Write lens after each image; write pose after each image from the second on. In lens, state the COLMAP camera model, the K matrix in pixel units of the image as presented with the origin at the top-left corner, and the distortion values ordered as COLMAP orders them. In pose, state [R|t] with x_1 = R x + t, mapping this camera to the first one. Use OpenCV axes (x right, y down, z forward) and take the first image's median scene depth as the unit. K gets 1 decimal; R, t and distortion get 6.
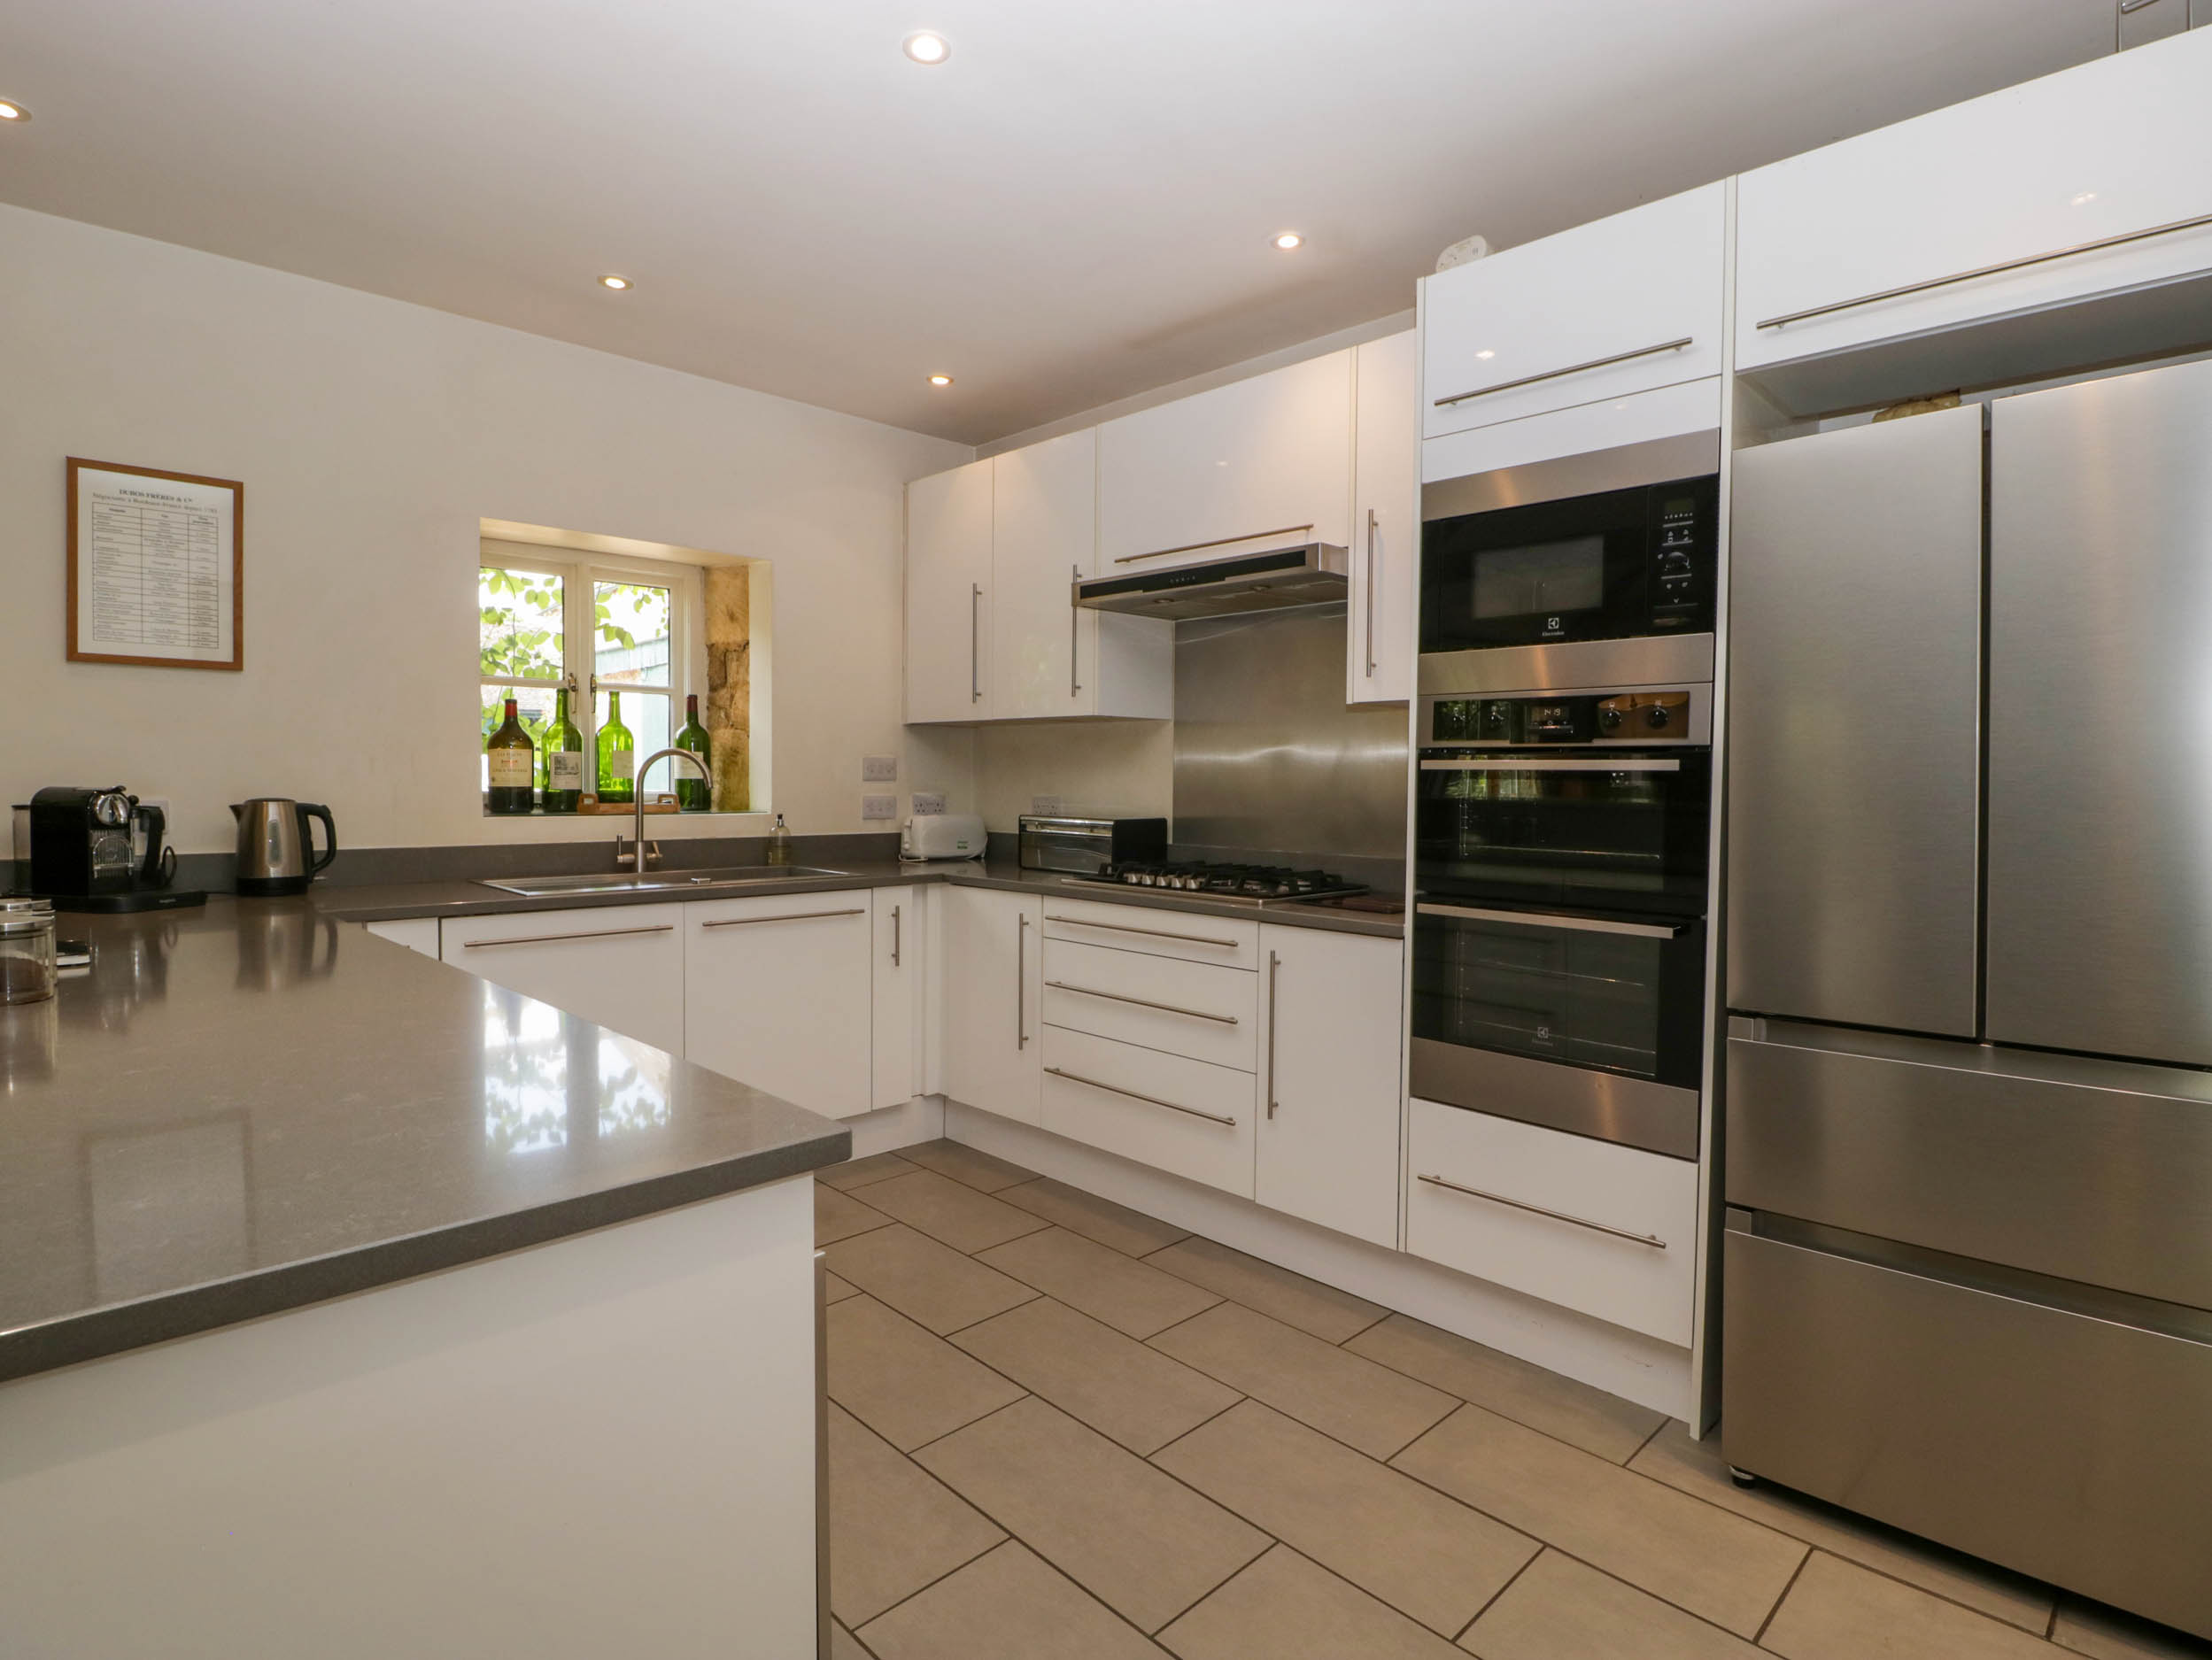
lens RADIAL K [[1142.7, 0, 1092.6], [0, 1142.7, 809.2], [0, 0, 1]] dist [0.000541, -0.015899]
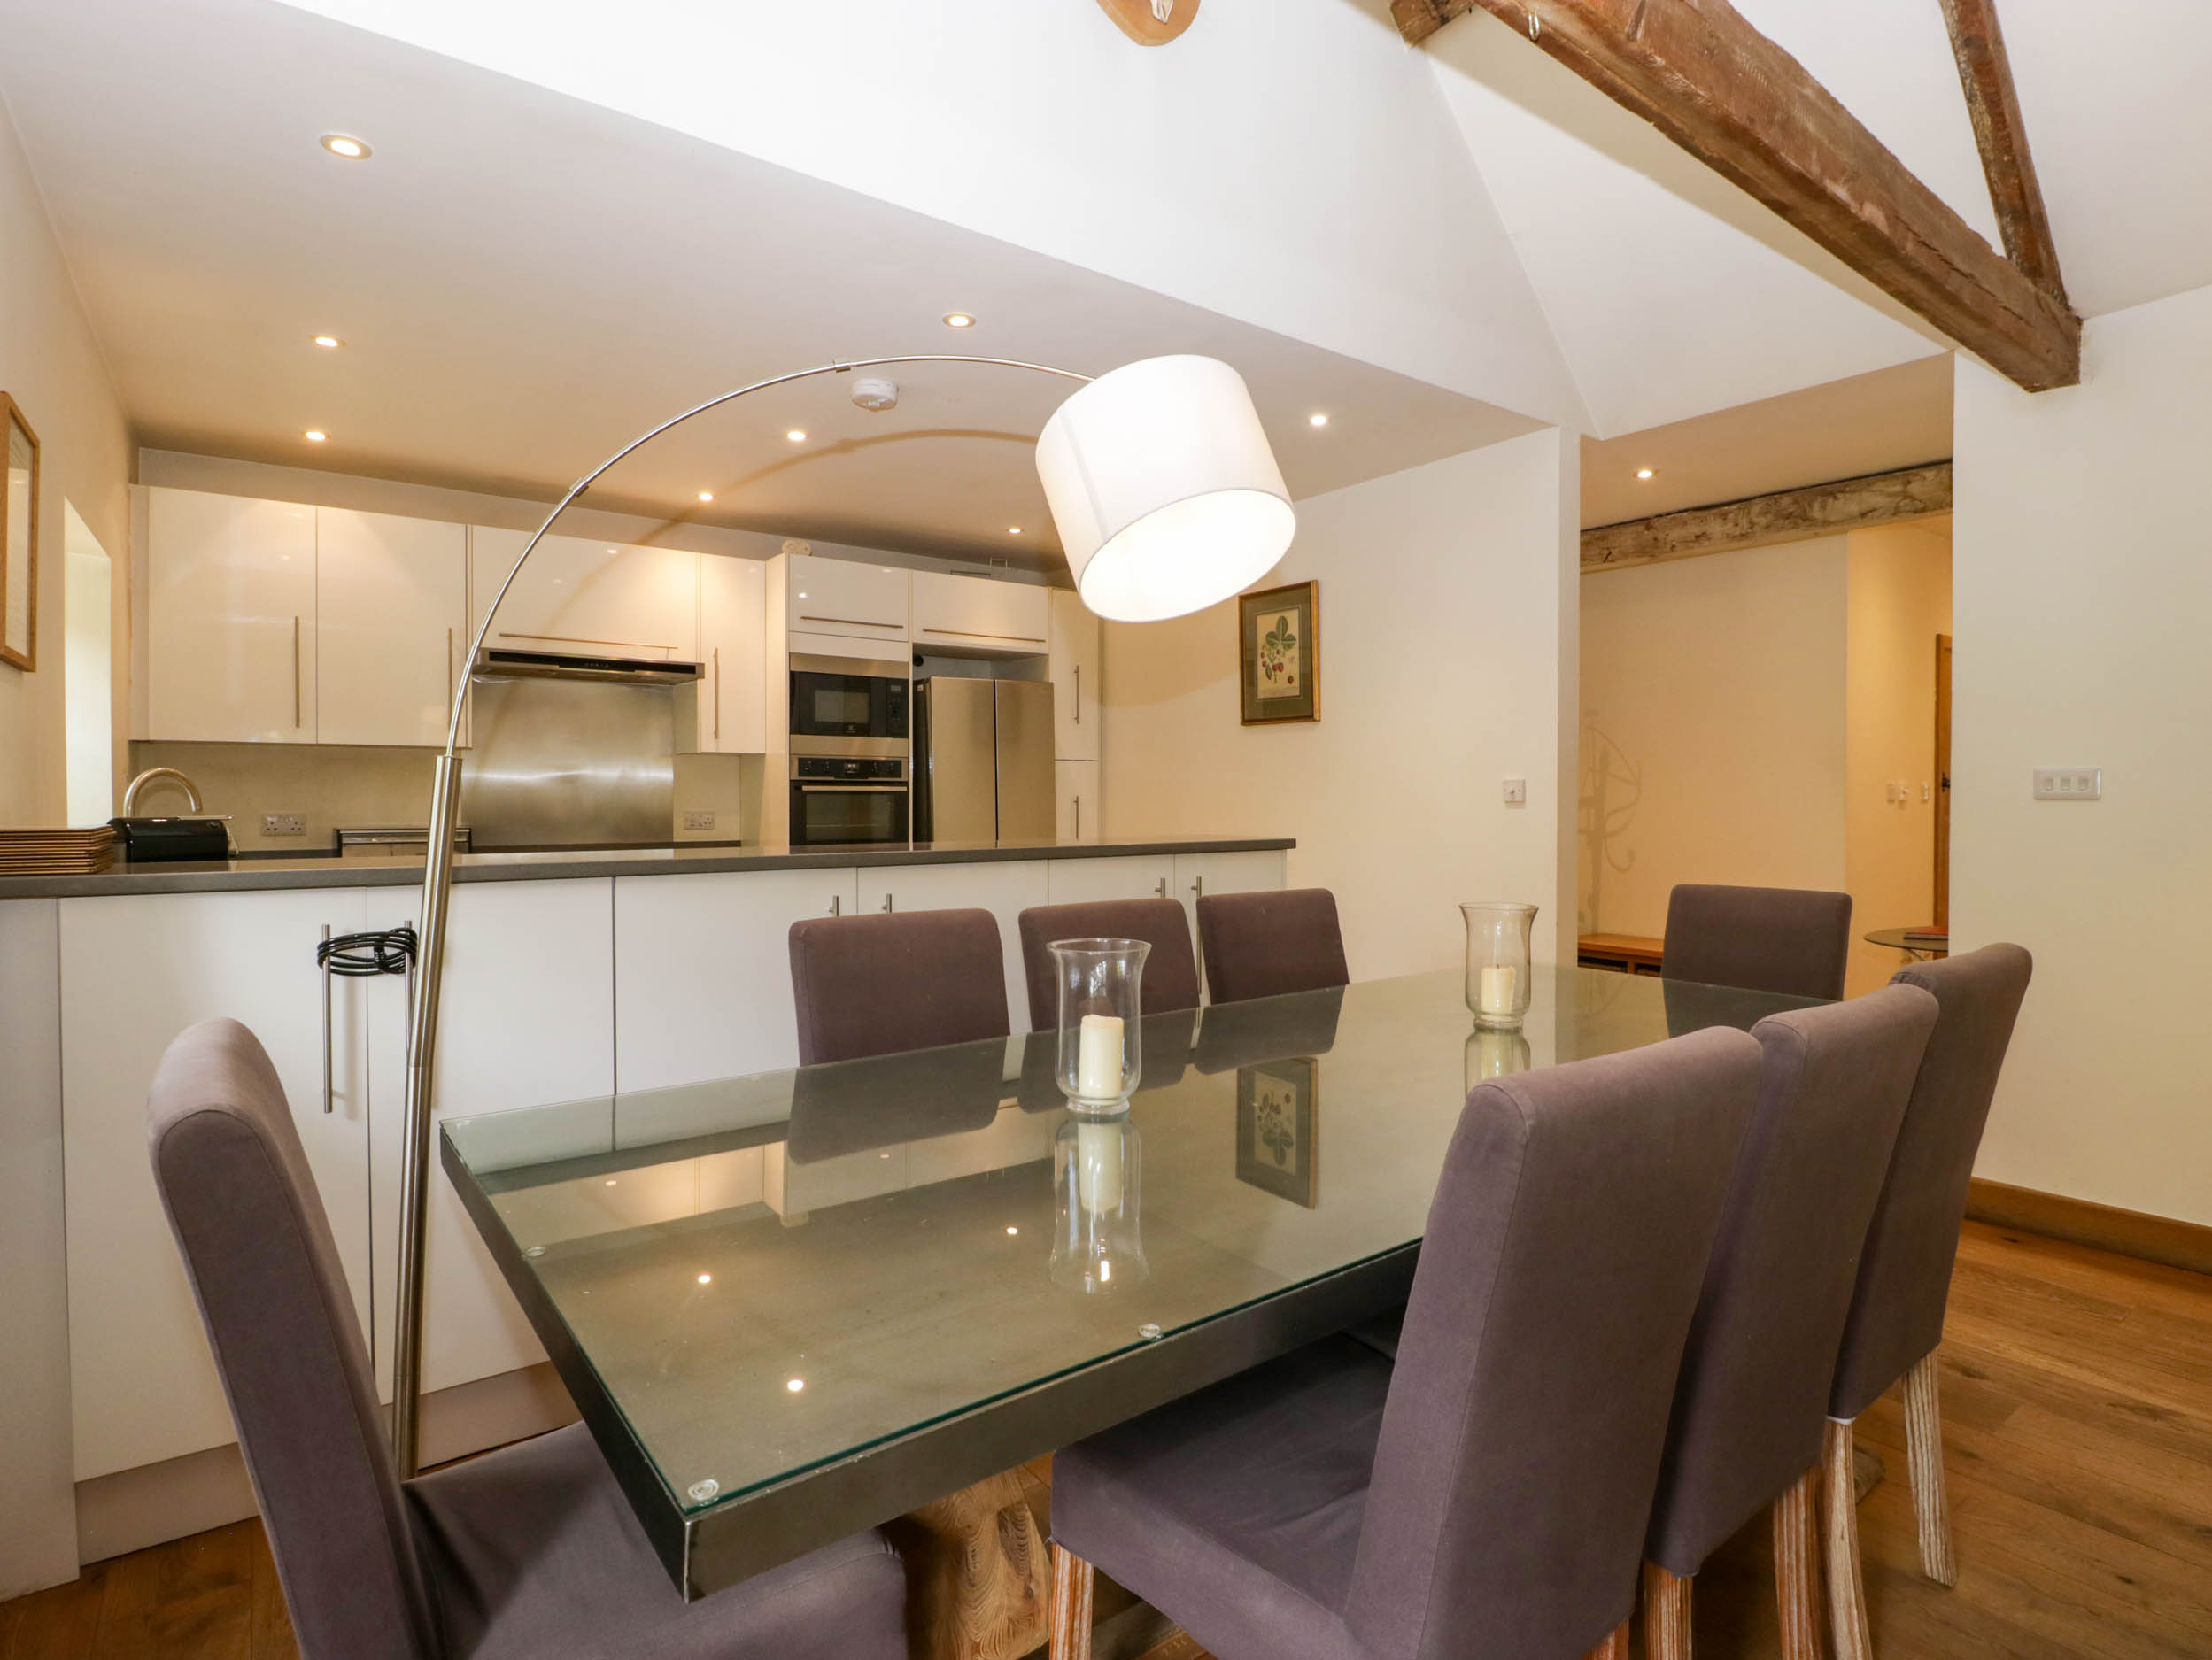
lens RADIAL K [[1142.7, 0, 1092.6], [0, 1142.7, 809.2], [0, 0, 1]] dist [0.000541, -0.015899]
pose [[0.123011, -0.019923, 0.992205, -1.818138], [0.029004, 0.999444, 0.016472, -0.020015], [-0.991981, 0.026752, 0.123520, 0.221729]]
